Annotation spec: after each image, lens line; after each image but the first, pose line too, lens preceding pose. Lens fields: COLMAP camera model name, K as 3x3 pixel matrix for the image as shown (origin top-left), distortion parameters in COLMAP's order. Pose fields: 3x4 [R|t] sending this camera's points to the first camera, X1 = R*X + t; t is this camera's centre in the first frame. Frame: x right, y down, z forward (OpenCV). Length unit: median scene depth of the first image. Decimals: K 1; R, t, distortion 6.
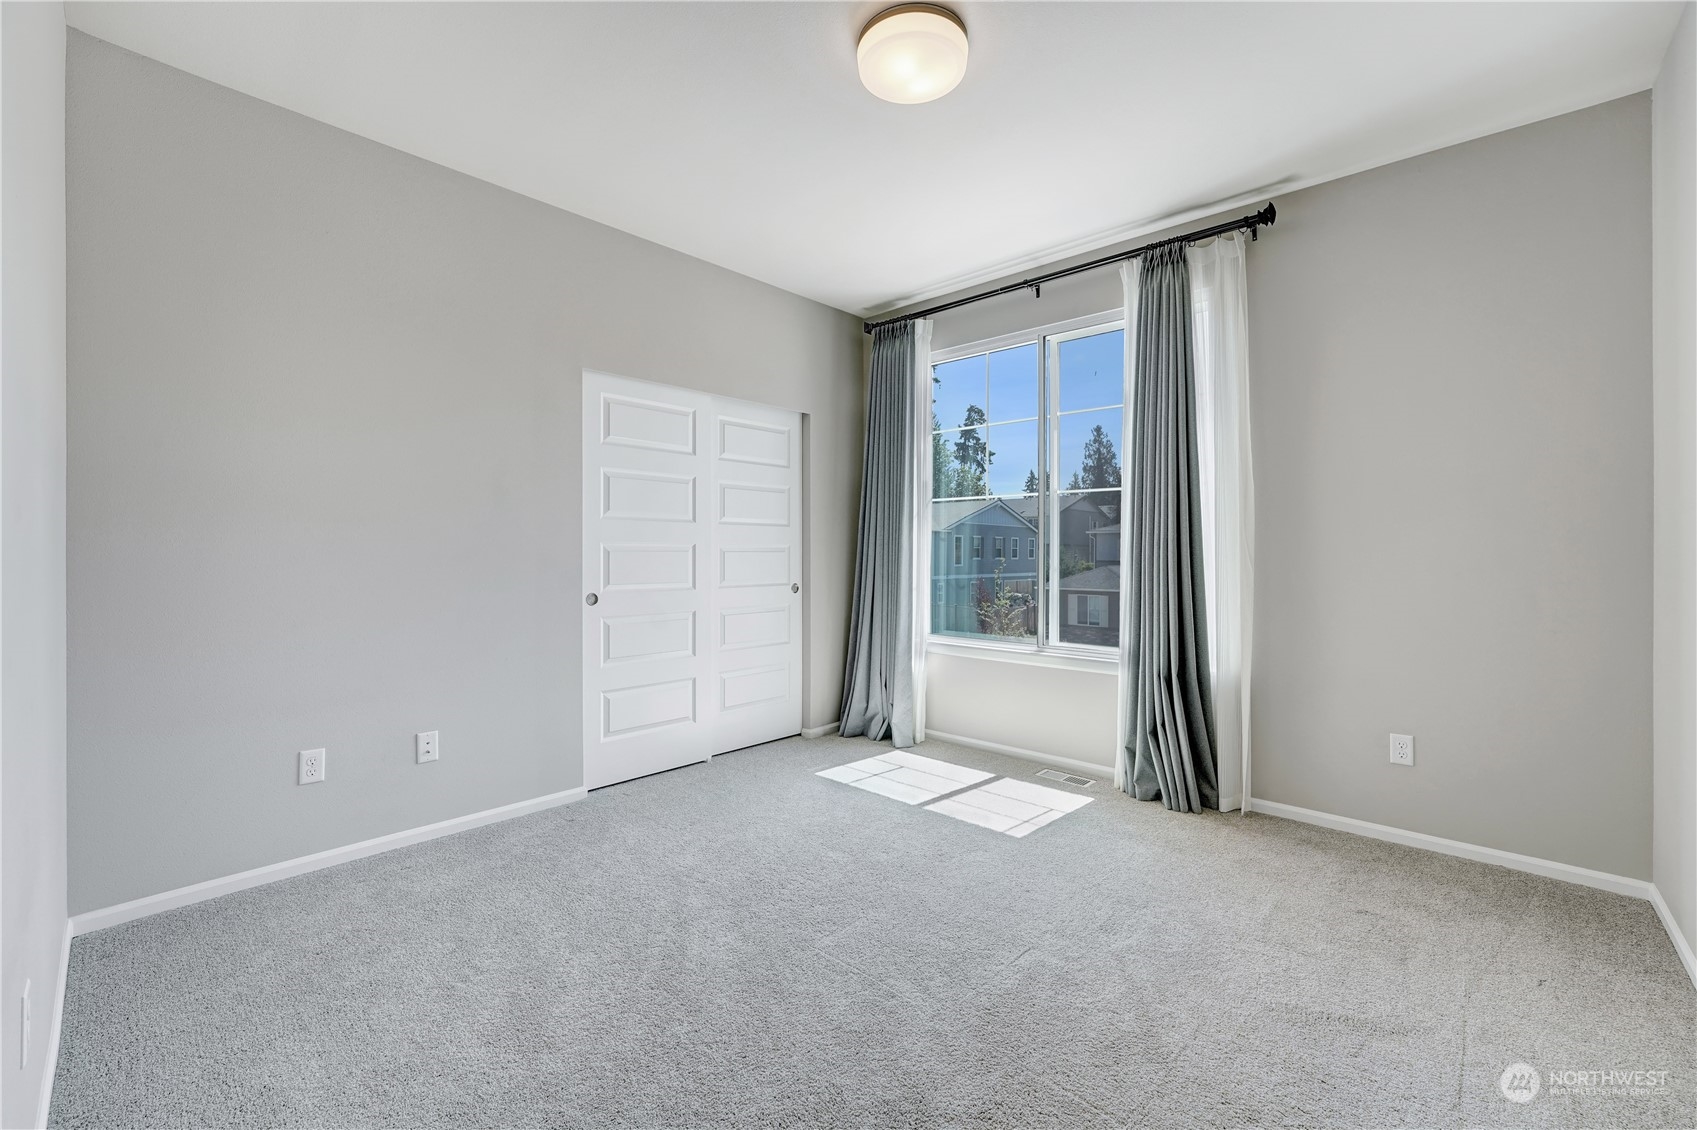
lens RADIAL K [[713.4, 0, 850.0], [0, 713.4, 555.4], [0, 0, 1]] dist [-0.021737, 0.000727]
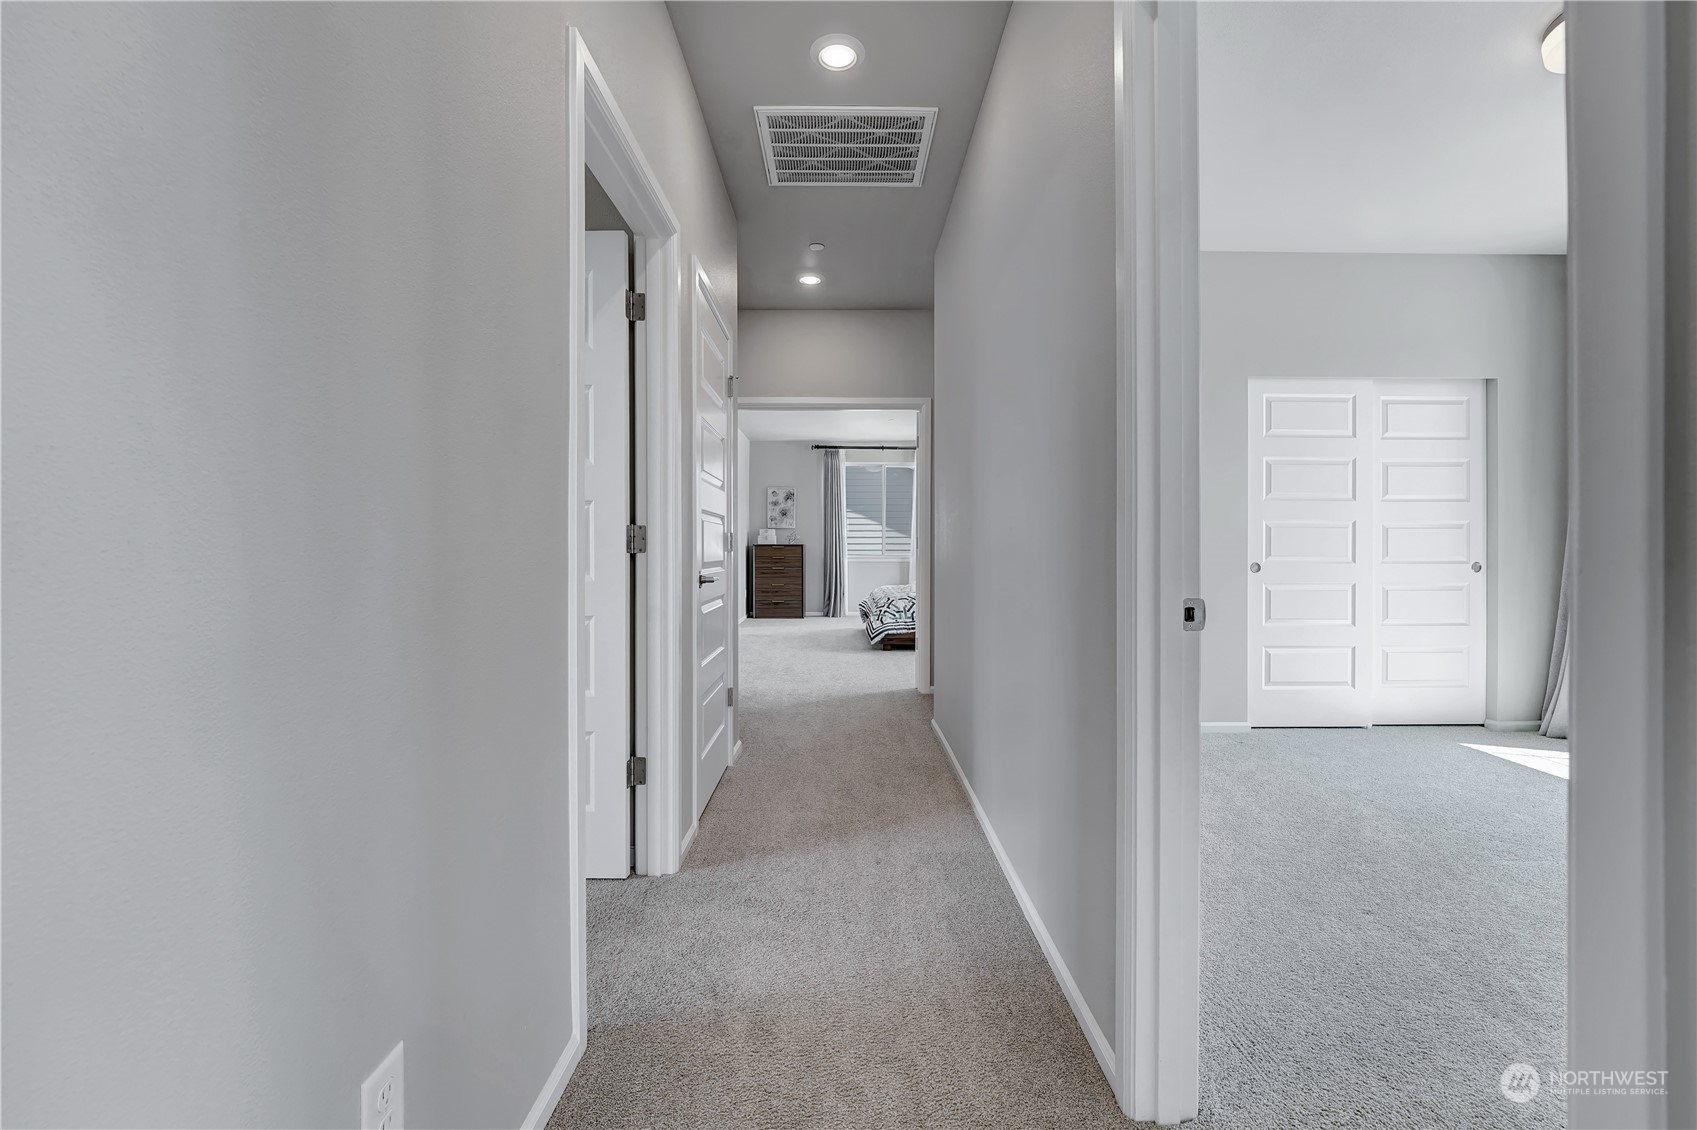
lens RADIAL K [[713.4, 0, 855.6], [0, 713.4, 550.6], [0, 0, 1]] dist [-0.021737, 0.000727]
pose [[0.692966, 0.001329, -0.720969, 0.028665], [-0.001104, 0.999999, 0.000782, 0.031311], [0.720969, 0.000254, 0.692967, -0.297708]]
